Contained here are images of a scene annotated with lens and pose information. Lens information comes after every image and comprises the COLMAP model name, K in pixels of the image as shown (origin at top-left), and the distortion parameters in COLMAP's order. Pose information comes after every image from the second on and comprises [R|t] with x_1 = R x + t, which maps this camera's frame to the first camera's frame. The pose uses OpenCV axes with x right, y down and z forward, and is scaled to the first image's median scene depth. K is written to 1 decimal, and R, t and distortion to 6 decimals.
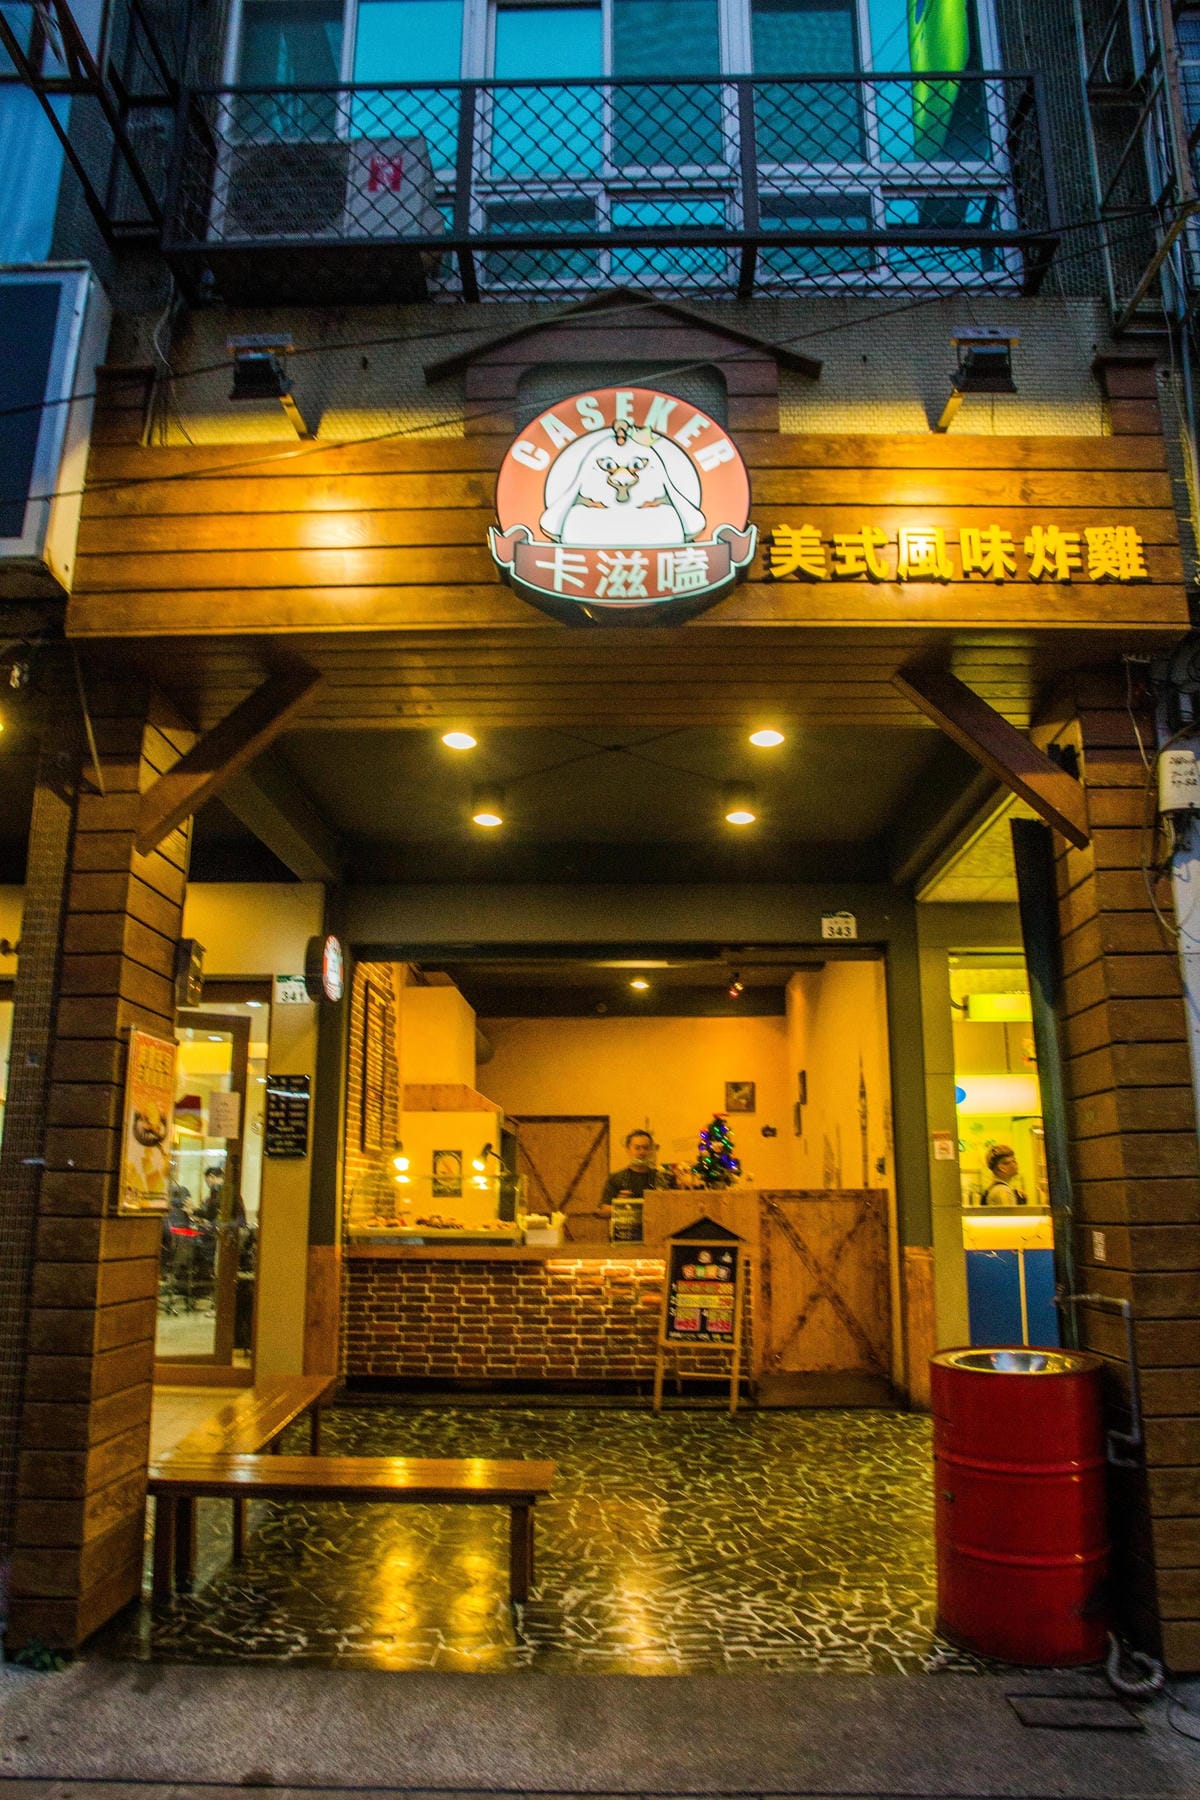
lens RADIAL K [[1283.9, 0, 599.3], [0, 1283.9, 904.7], [0, 0, 1]] dist [-0.010001, -0.000911]
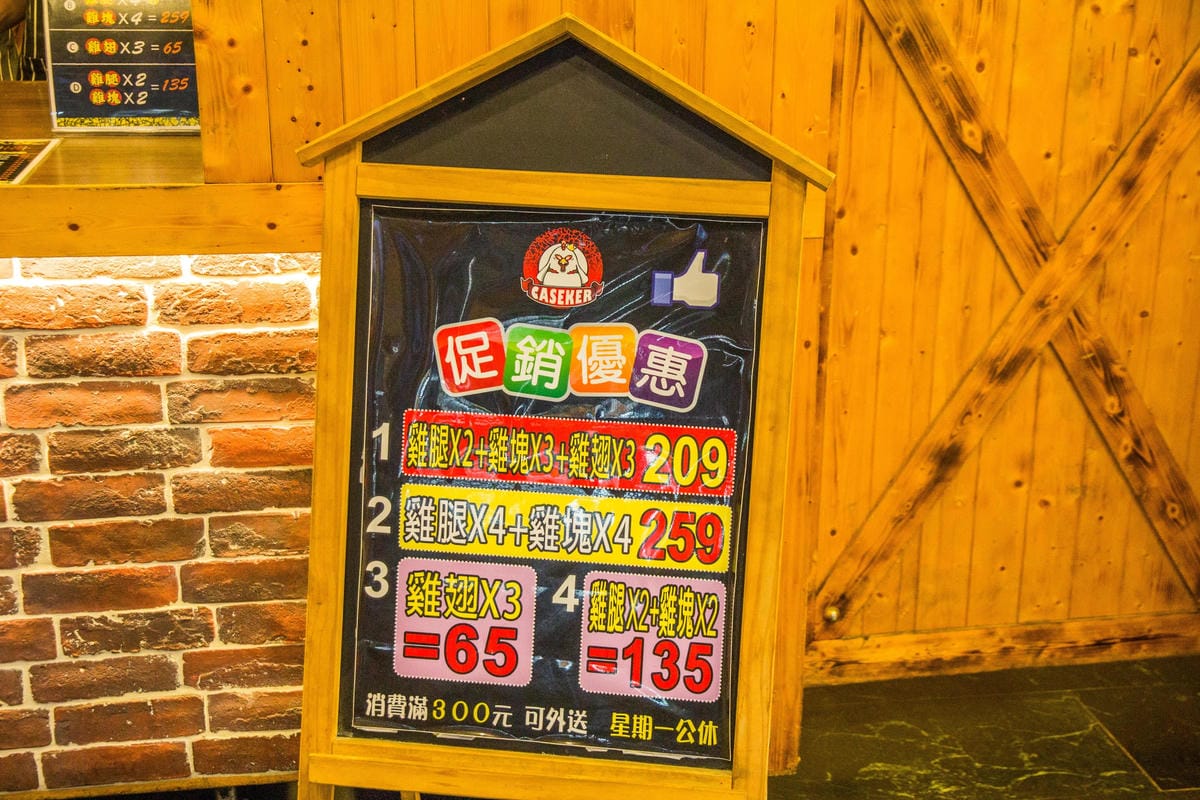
lens RADIAL K [[1454.0, 0, 599.4], [0, 1454.0, 403.6], [0, 0, 1]] dist [0.119004, 0.000000]
pose [[0.978820, -0.057394, 0.196512, 0.048633], [-0.055260, 0.850194, 0.523561, 0.189292], [-0.197123, -0.523331, 0.829016, 0.833564]]
